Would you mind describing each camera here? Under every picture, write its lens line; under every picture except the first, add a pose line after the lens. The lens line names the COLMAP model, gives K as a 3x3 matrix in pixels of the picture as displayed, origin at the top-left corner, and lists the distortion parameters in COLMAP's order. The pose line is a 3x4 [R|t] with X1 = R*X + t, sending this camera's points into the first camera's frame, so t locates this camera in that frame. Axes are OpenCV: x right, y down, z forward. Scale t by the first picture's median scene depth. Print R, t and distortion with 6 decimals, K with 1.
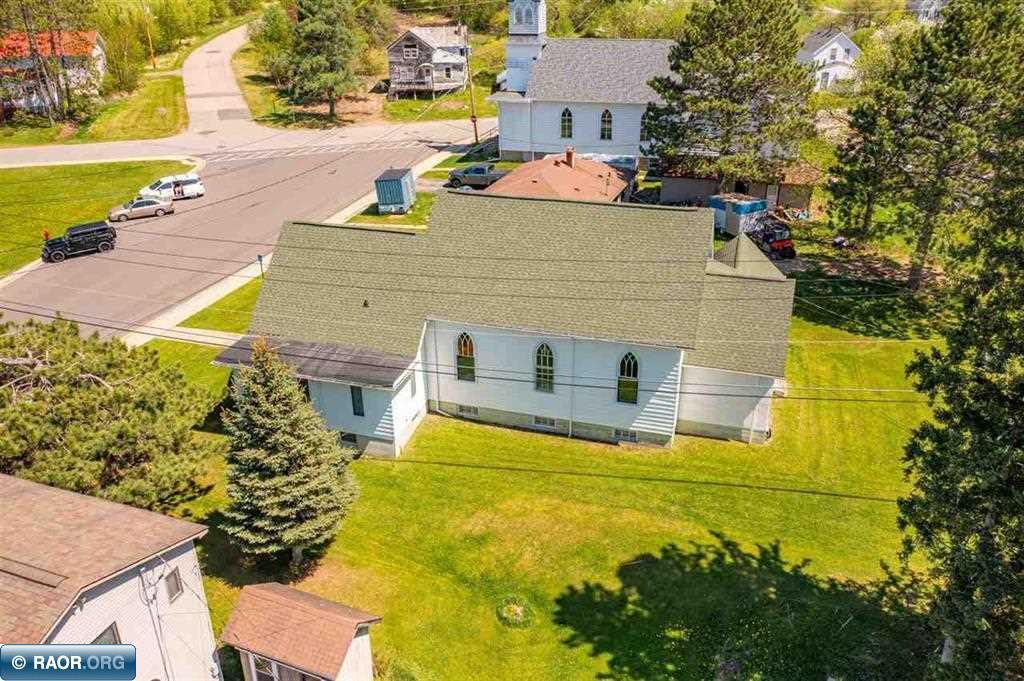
lens RADIAL K [[825.4, 0, 512.0], [0, 825.4, 333.0], [0, 0, 1]] dist [-0.016980, 0.004208]
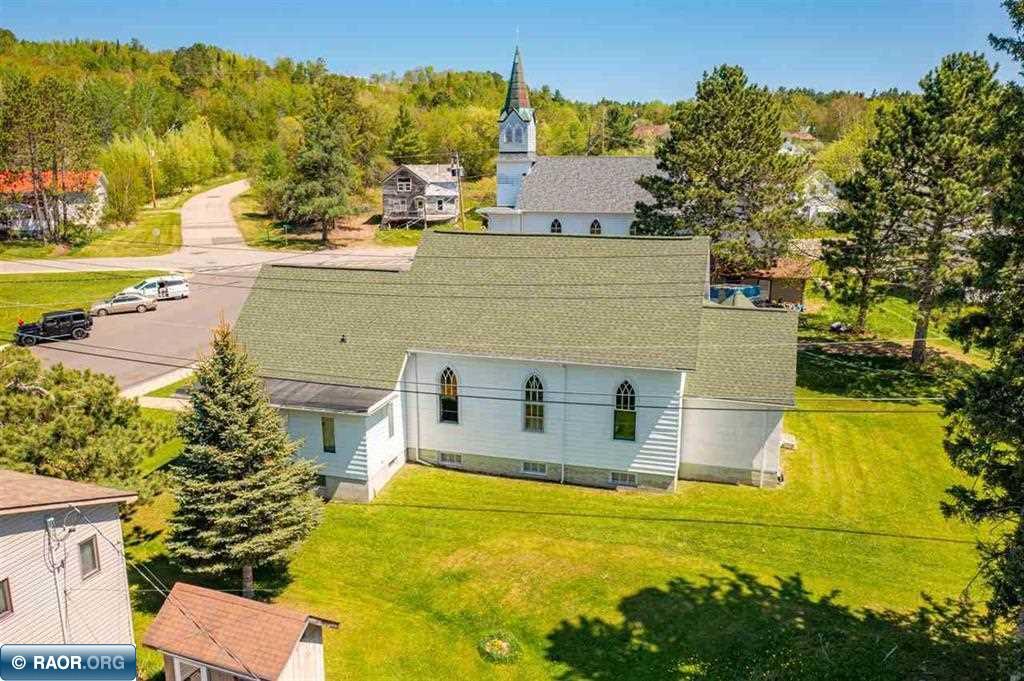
lens RADIAL K [[825.4, 0, 512.0], [0, 825.4, 333.0], [0, 0, 1]] dist [-0.016980, 0.004208]
pose [[0.999935, 0.004566, 0.010414, 0.004793], [-0.002256, 0.977297, -0.211861, 0.158151], [-0.011145, 0.211824, 0.977244, 0.080965]]
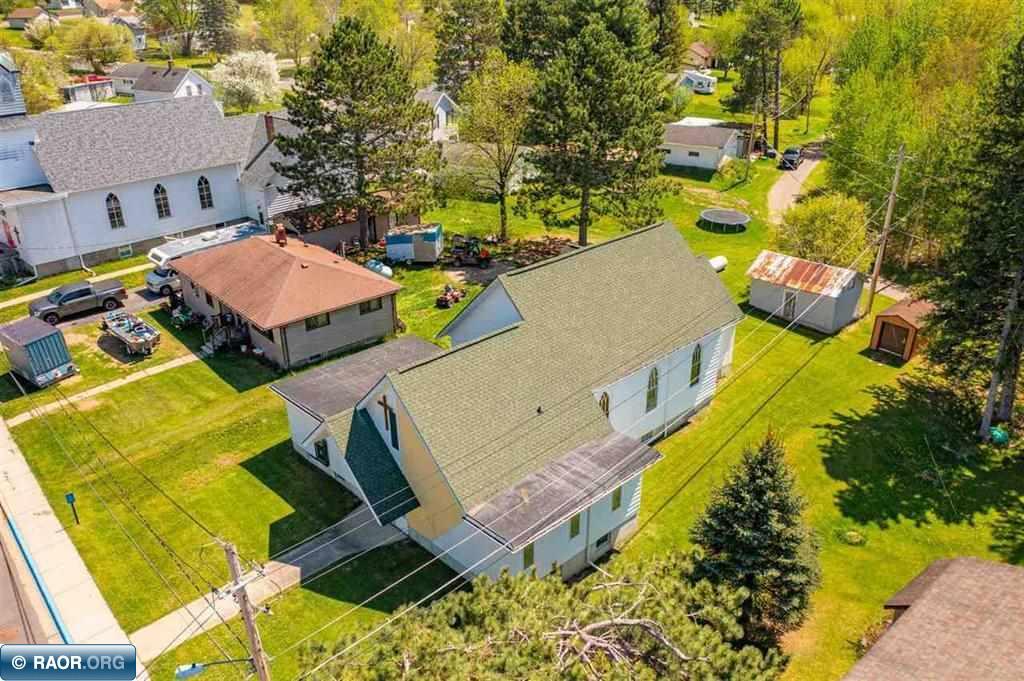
lens RADIAL K [[825.4, 0, 512.0], [0, 825.4, 333.0], [0, 0, 1]] dist [-0.016980, 0.004208]
pose [[0.478780, -0.353617, 0.803570, -0.908971], [0.369576, 0.911425, 0.180880, -0.293614], [-0.796356, 0.210379, 0.567060, 0.494611]]
